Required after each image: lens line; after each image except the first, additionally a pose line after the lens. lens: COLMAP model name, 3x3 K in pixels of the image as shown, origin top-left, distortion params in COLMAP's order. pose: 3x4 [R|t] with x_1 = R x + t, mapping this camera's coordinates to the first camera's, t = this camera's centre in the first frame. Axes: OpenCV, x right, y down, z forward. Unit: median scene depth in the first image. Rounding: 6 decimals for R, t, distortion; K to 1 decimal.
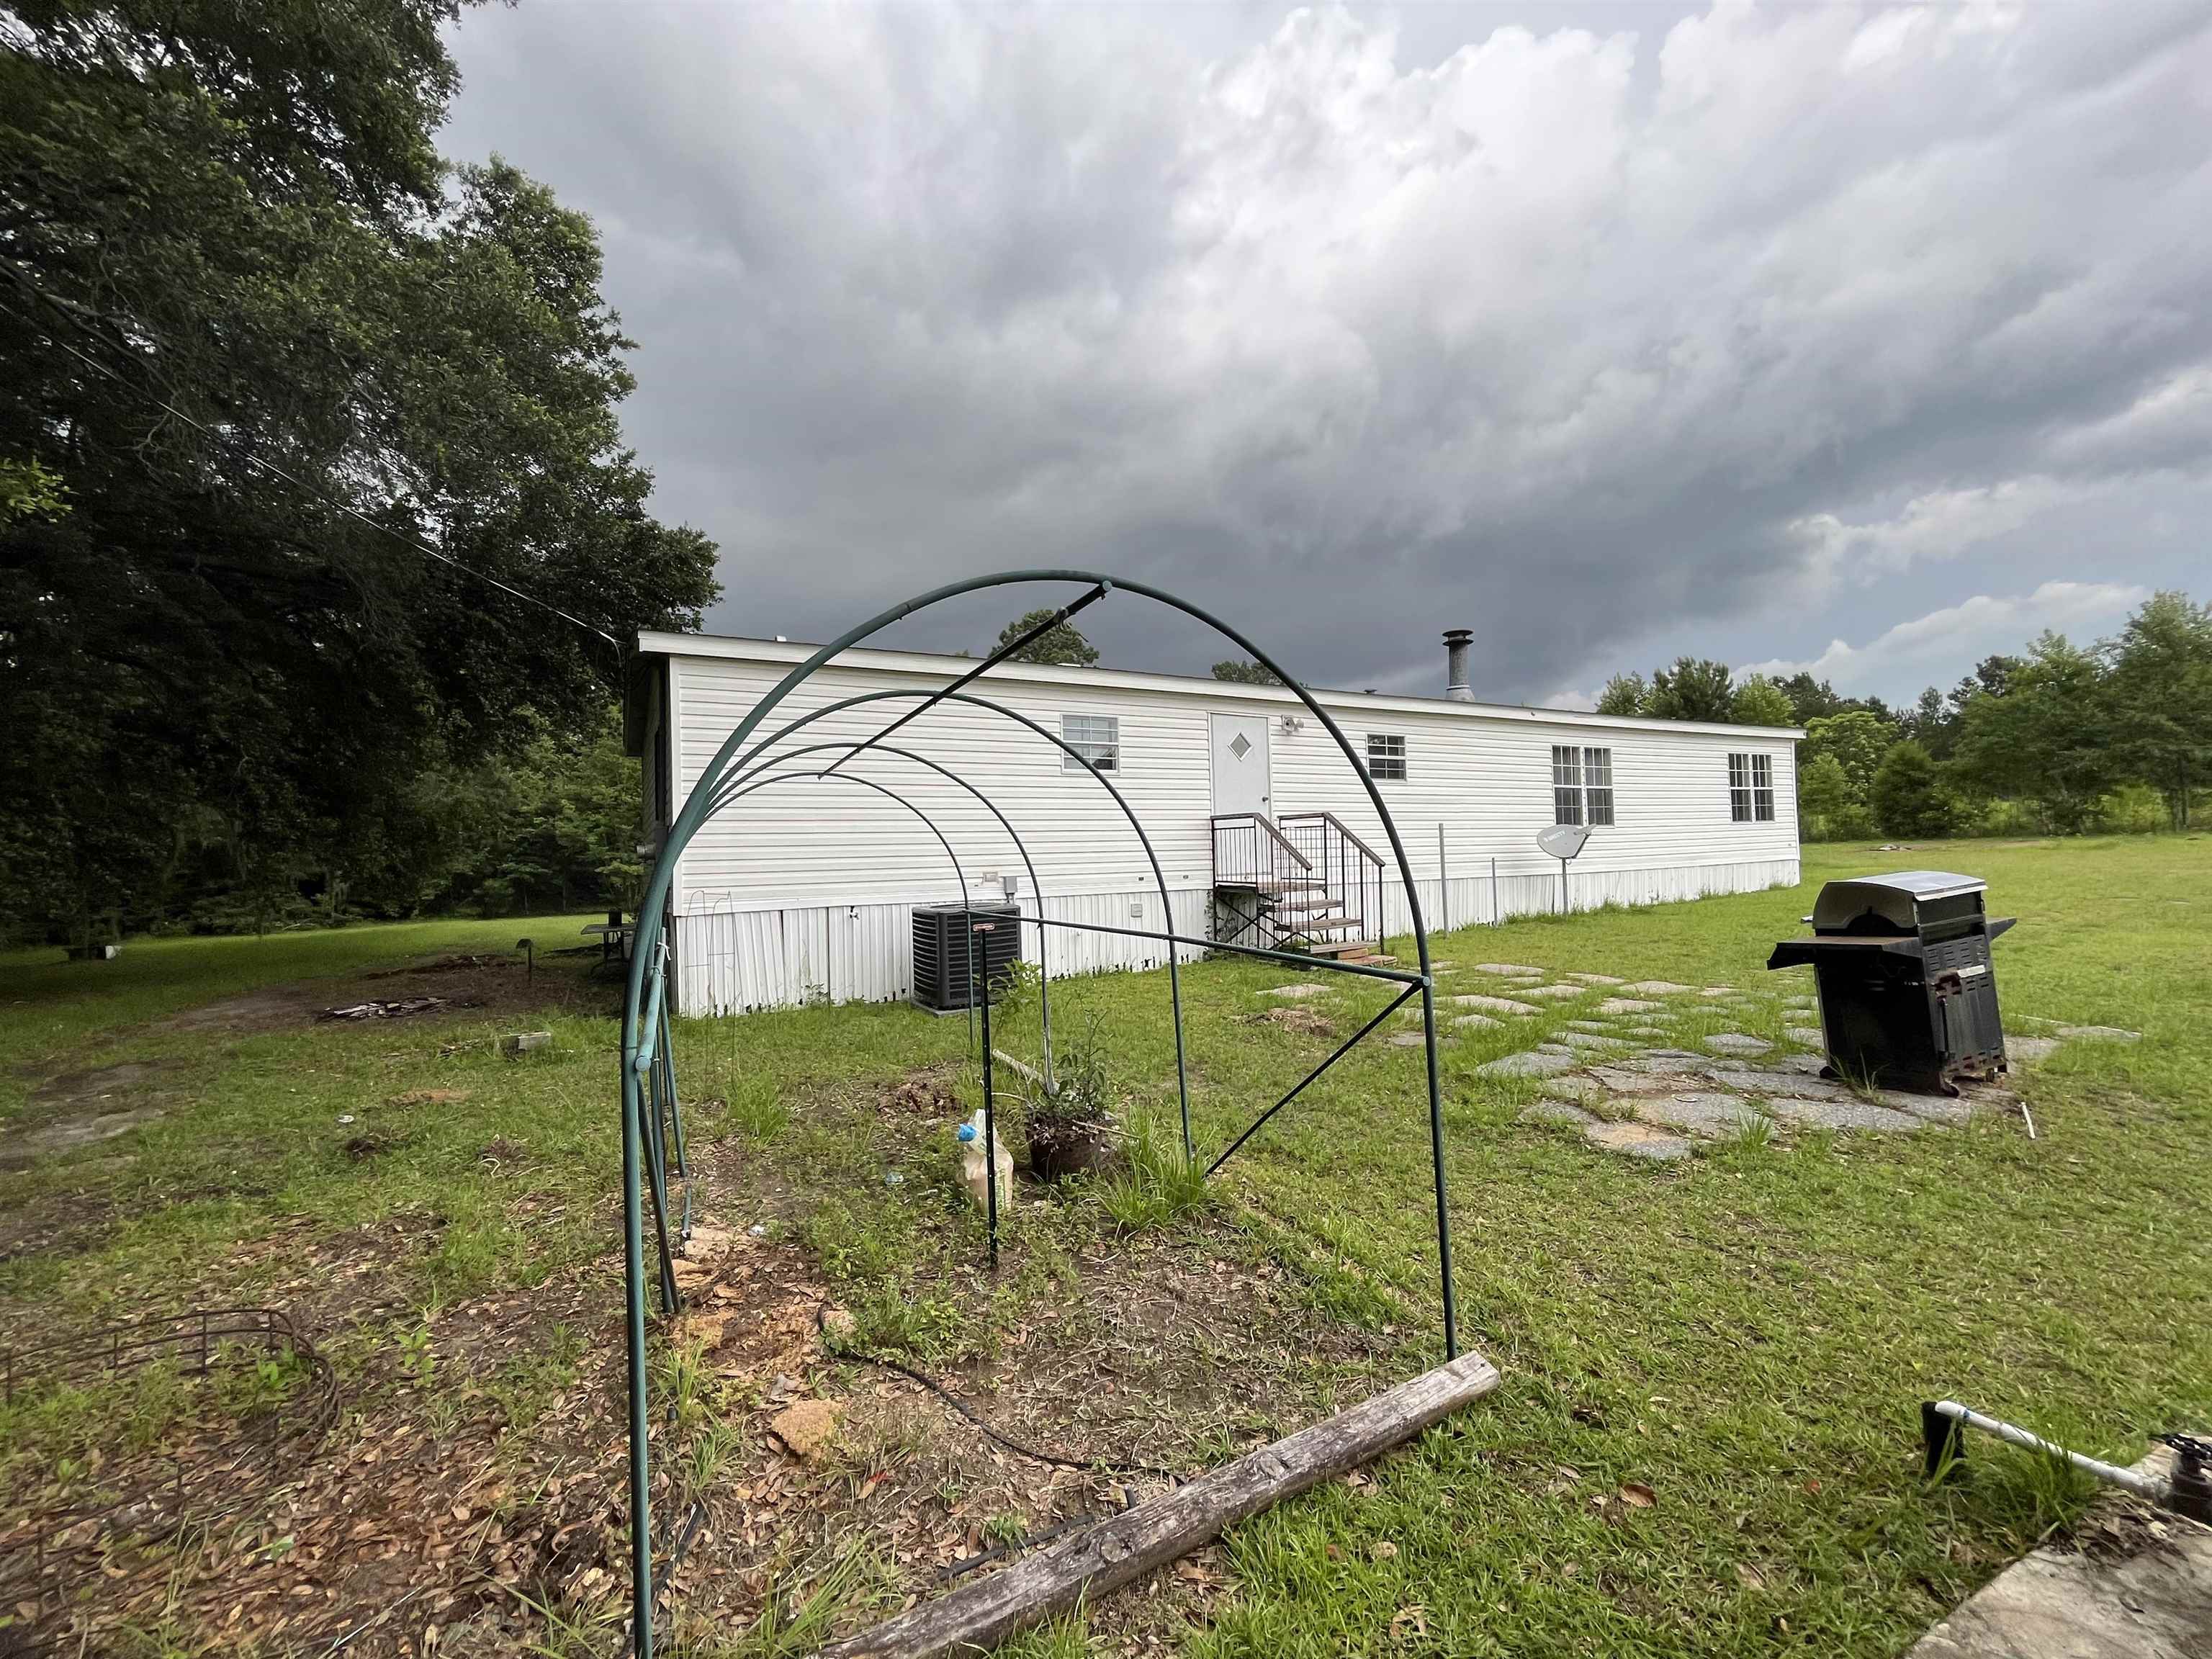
lens RADIAL K [[875.6, 0, 1086.6], [0, 875.6, 826.5], [0, 0, 1]] dist [-0.007232, -0.000697]
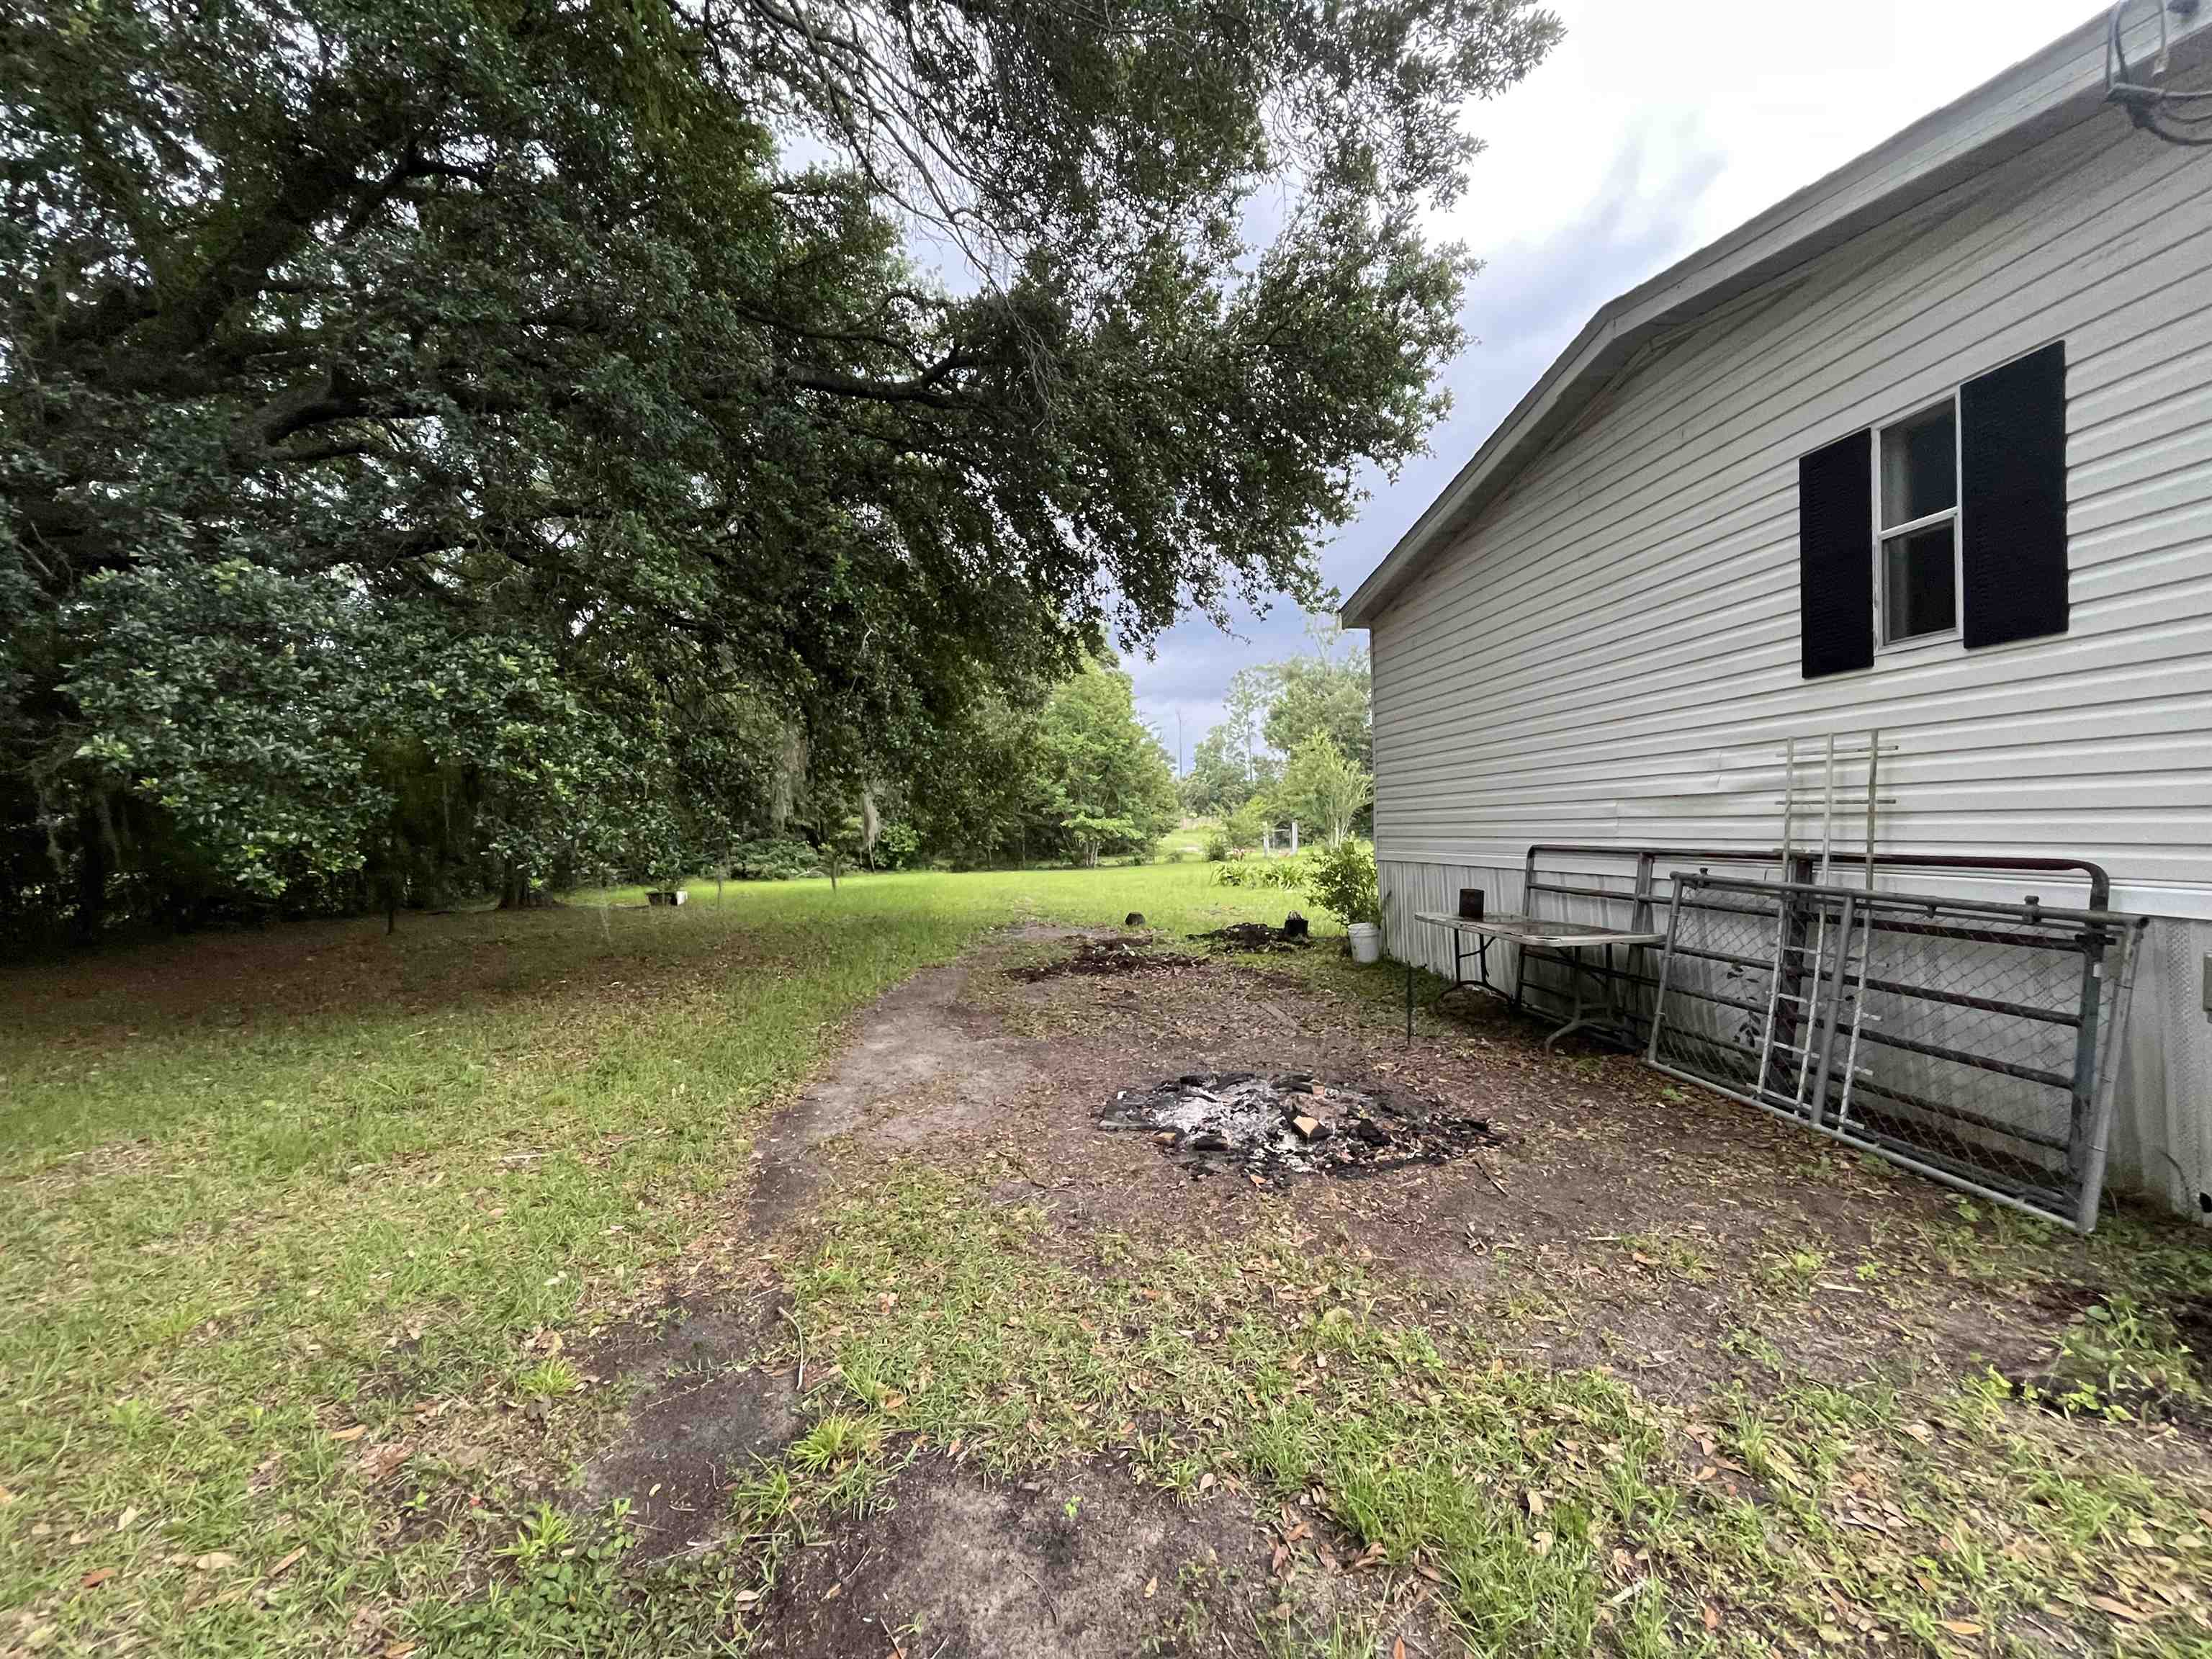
lens RADIAL K [[875.6, 0, 1112.1], [0, 875.6, 828.2], [0, 0, 1]] dist [-0.007232, -0.000697]
pose [[0.933654, 0.014043, -0.357902, -0.200831], [0.002469, 0.998955, 0.045638, 0.013392], [0.358169, -0.043493, 0.932643, 0.160916]]
